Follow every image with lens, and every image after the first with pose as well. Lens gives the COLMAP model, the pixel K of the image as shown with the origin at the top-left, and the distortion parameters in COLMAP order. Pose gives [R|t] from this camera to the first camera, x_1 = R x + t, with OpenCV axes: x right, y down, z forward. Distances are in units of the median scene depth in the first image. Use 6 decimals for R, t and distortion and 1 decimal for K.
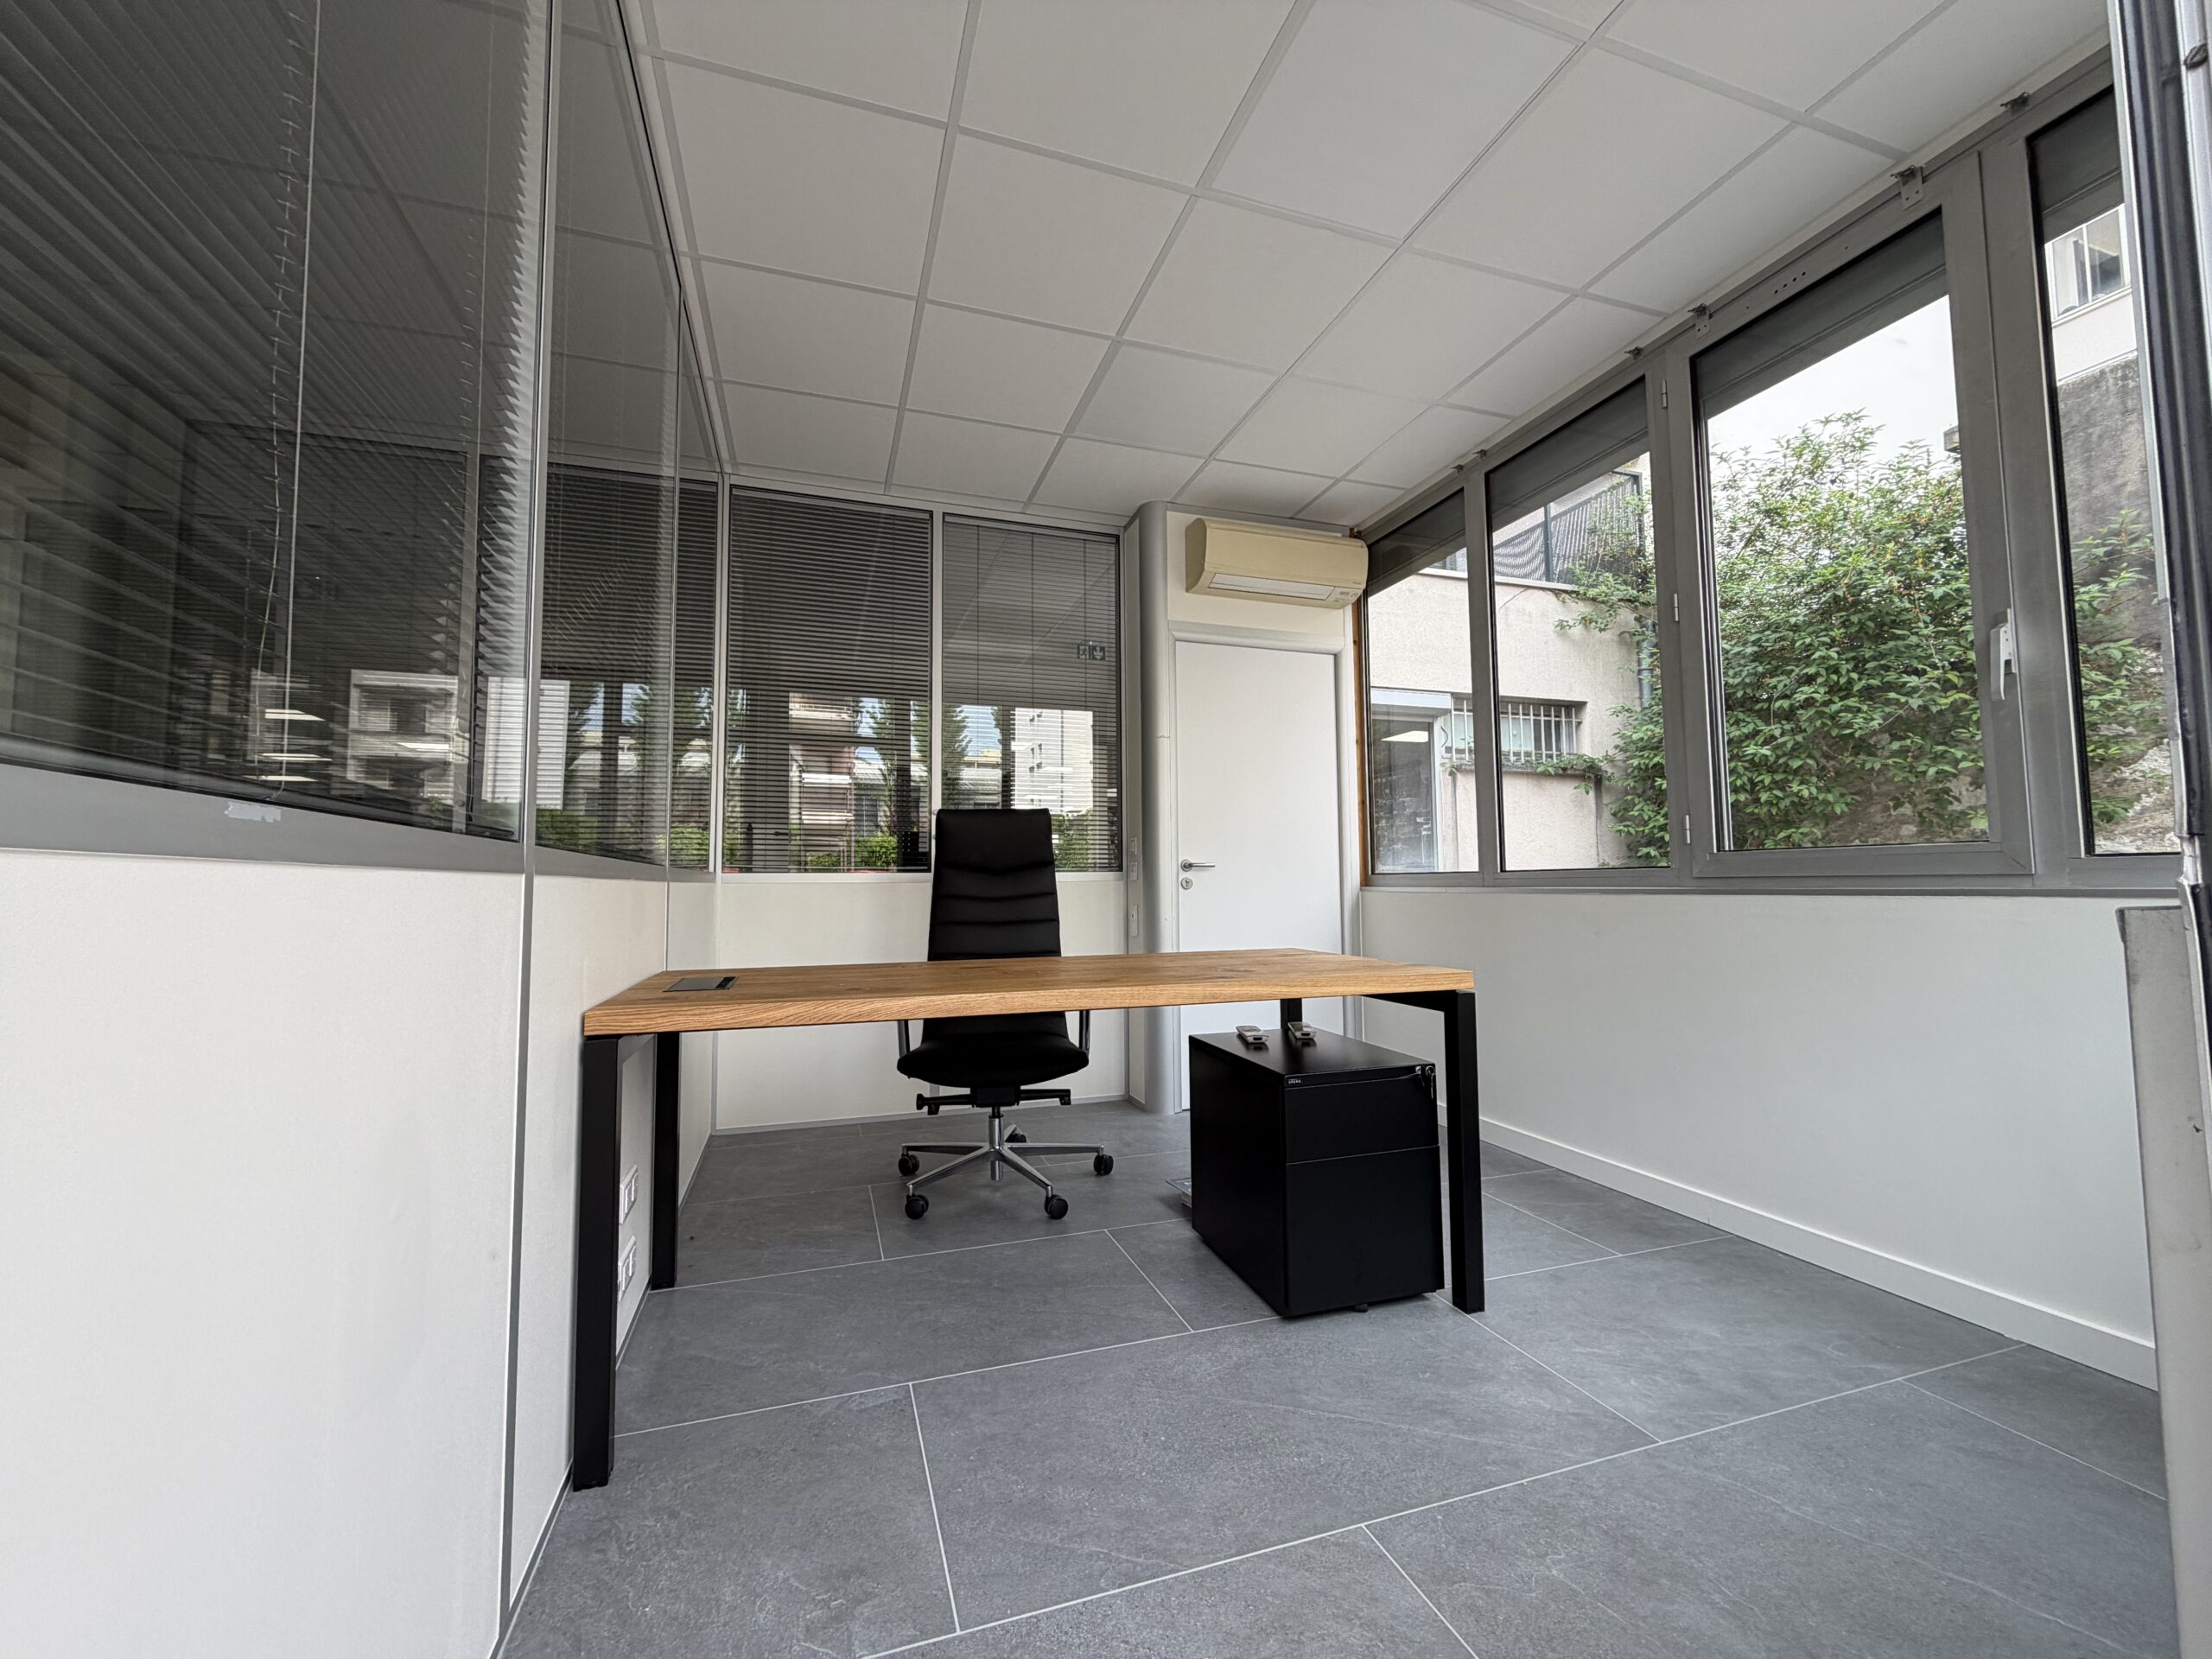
lens RADIAL K [[876.1, 0, 1098.8], [0, 876.1, 831.7], [0, 0, 1]] dist [0.001306, 0.000062]
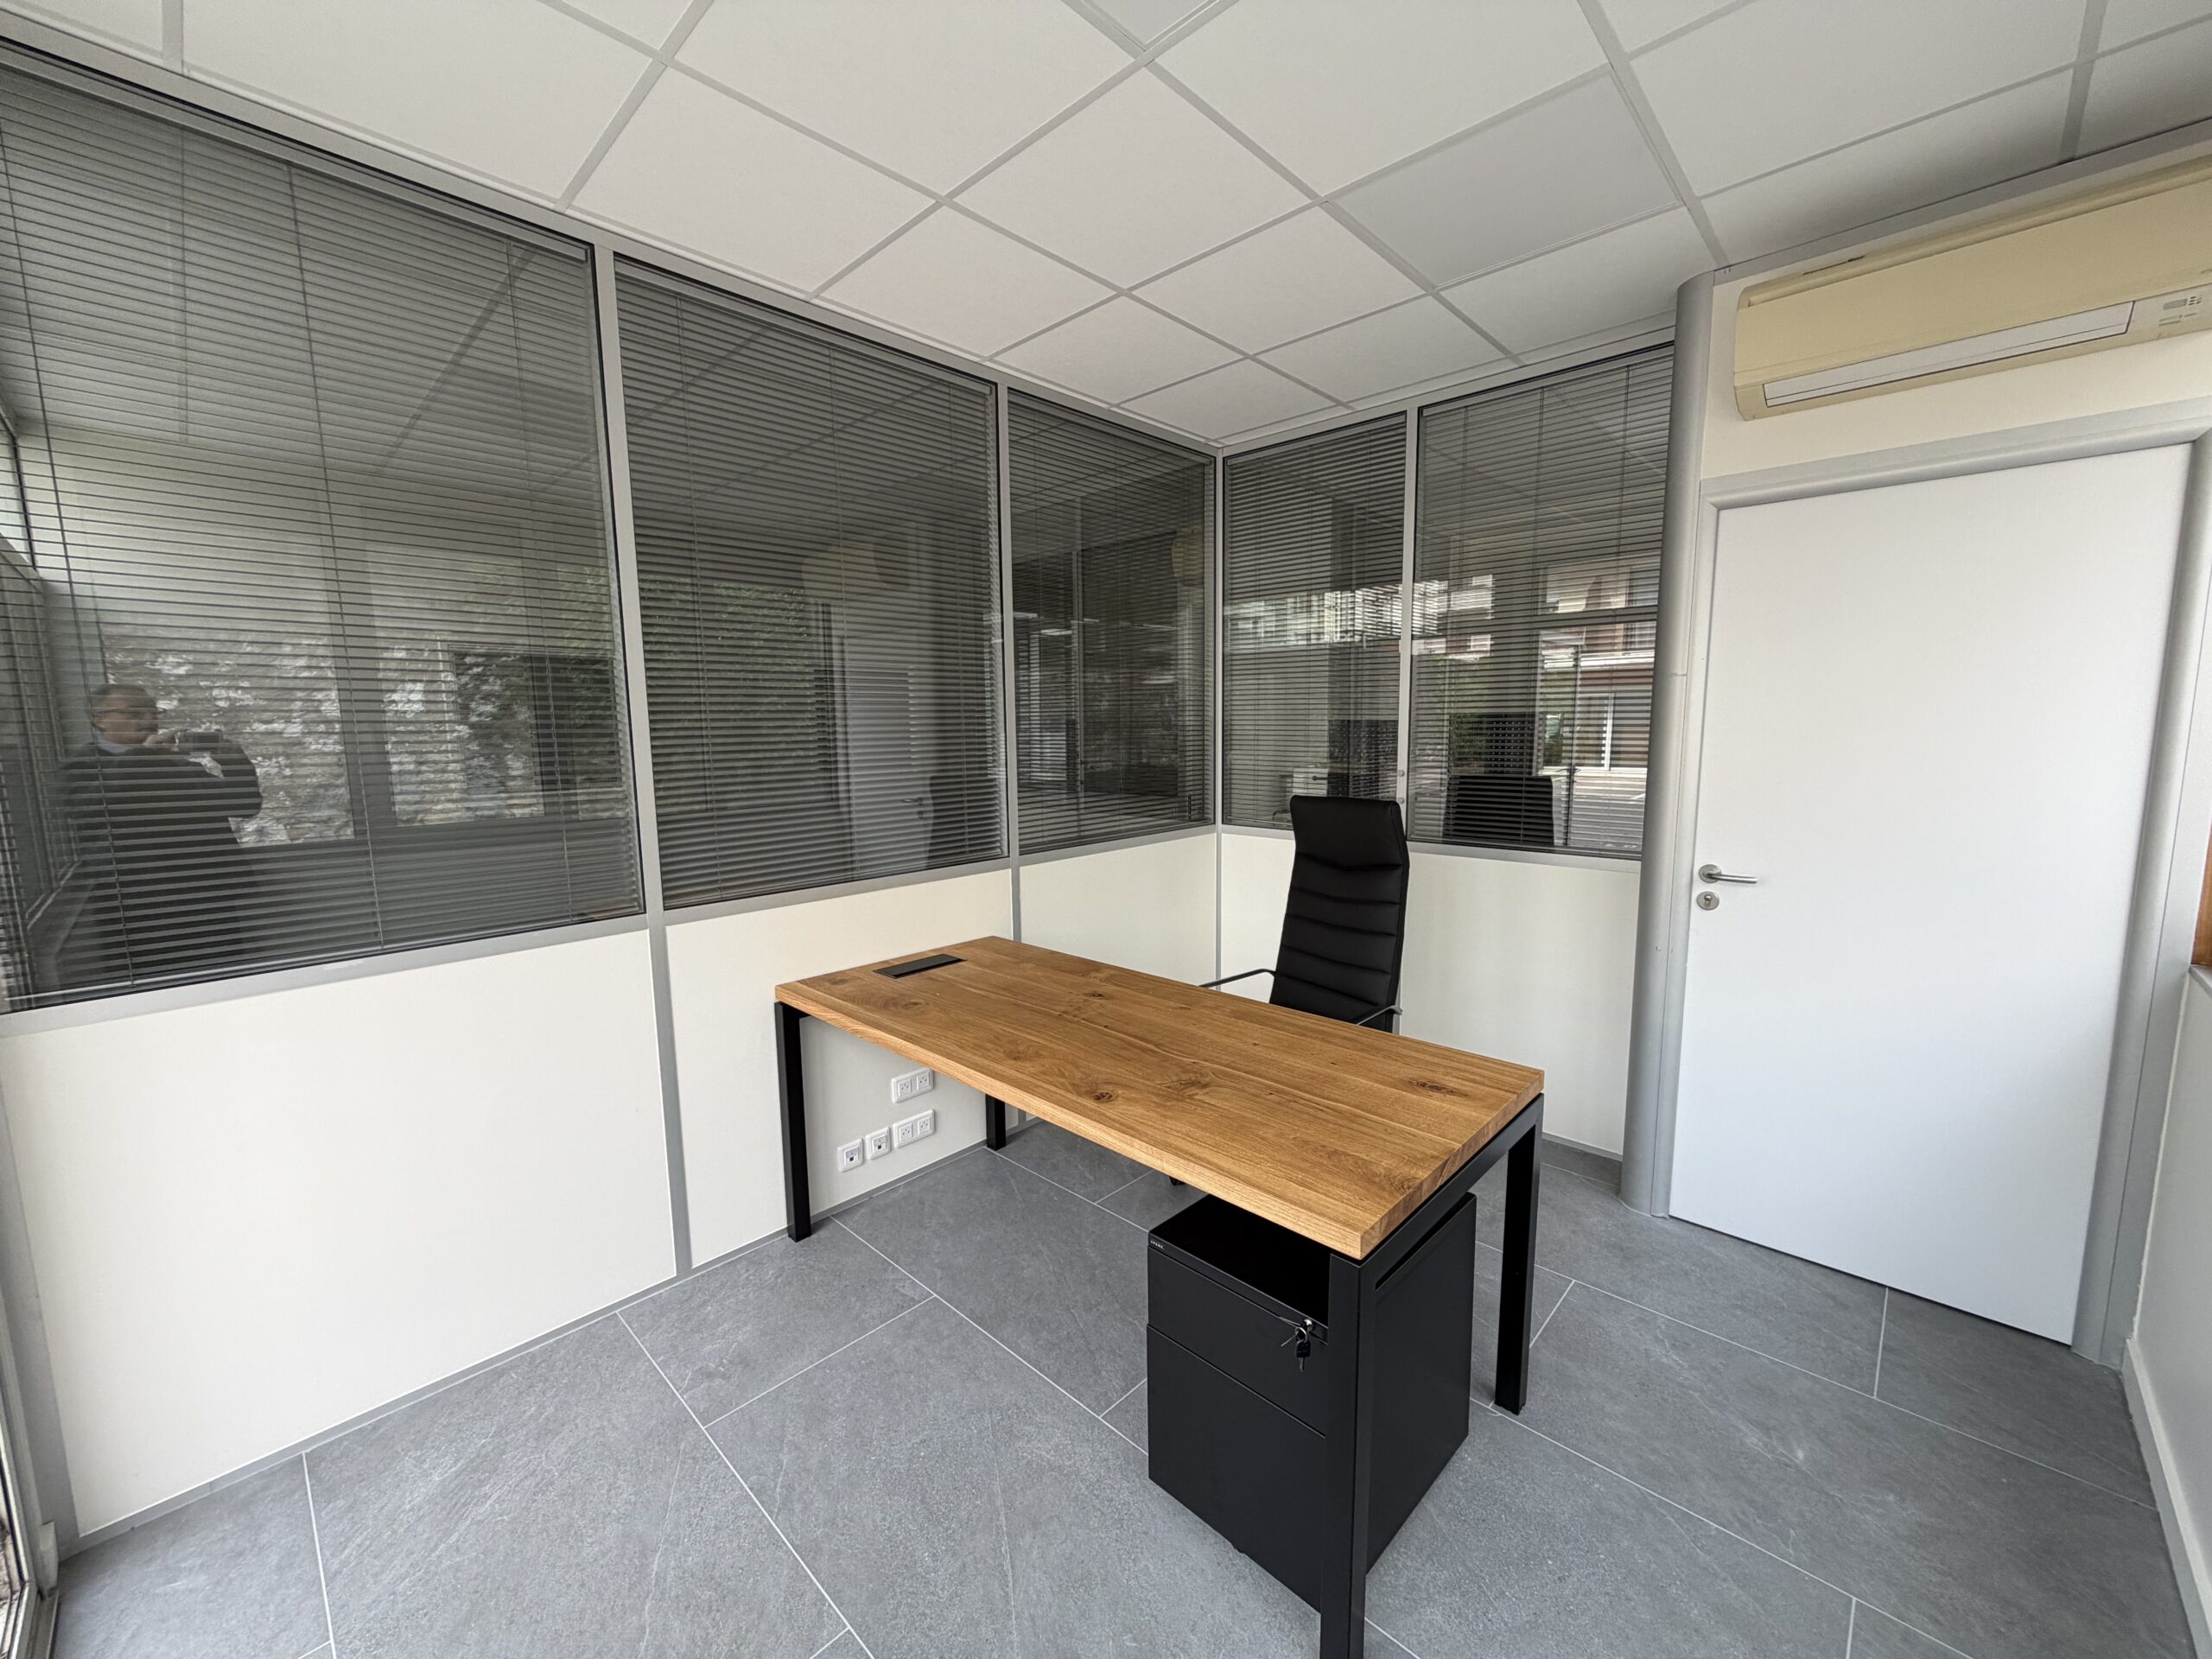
lens RADIAL K [[876.1, 0, 1098.8], [0, 876.1, 831.7], [0, 0, 1]] dist [0.001306, 0.000062]
pose [[0.467318, 0.110273, -0.877185, 0.497862], [0.065746, 0.985109, 0.158866, -0.136141], [0.881641, -0.131912, 0.453109, 0.345298]]
